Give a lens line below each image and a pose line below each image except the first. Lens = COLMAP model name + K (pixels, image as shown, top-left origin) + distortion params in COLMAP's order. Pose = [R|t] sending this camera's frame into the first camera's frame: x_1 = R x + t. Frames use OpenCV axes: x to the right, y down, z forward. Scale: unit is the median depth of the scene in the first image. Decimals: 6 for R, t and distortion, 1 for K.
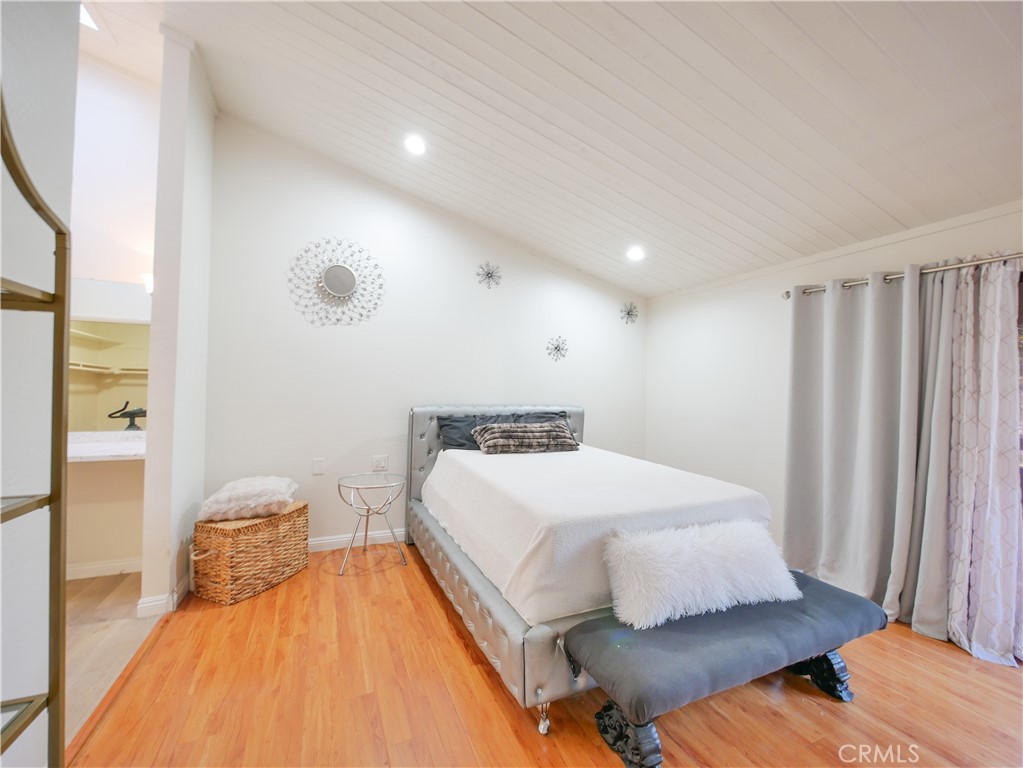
lens RADIAL K [[420.1, 0, 511.5], [0, 420.1, 384.0], [0, 0, 1]] dist [-0.009789, 0.000431]
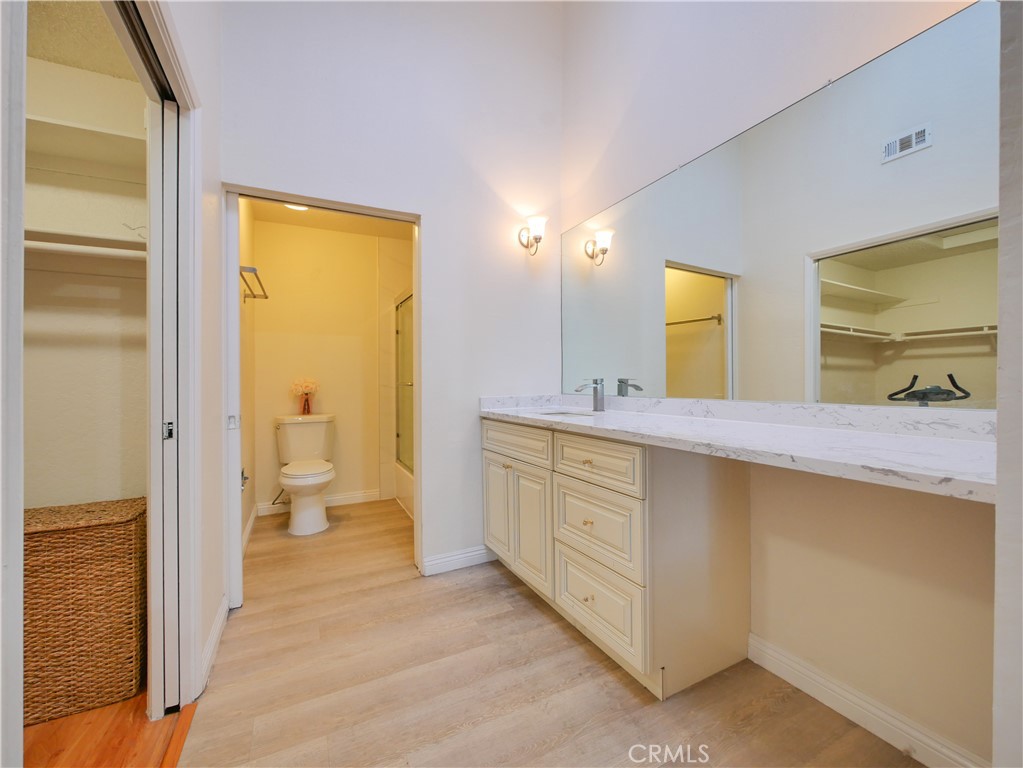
lens RADIAL K [[420.1, 0, 511.5], [0, 420.1, 384.0], [0, 0, 1]] dist [-0.009789, 0.000431]
pose [[0.055894, -0.014211, -0.998336, -0.462159], [0.019634, 0.999721, -0.013131, 0.075494], [0.998244, -0.018868, 0.056157, 0.499595]]
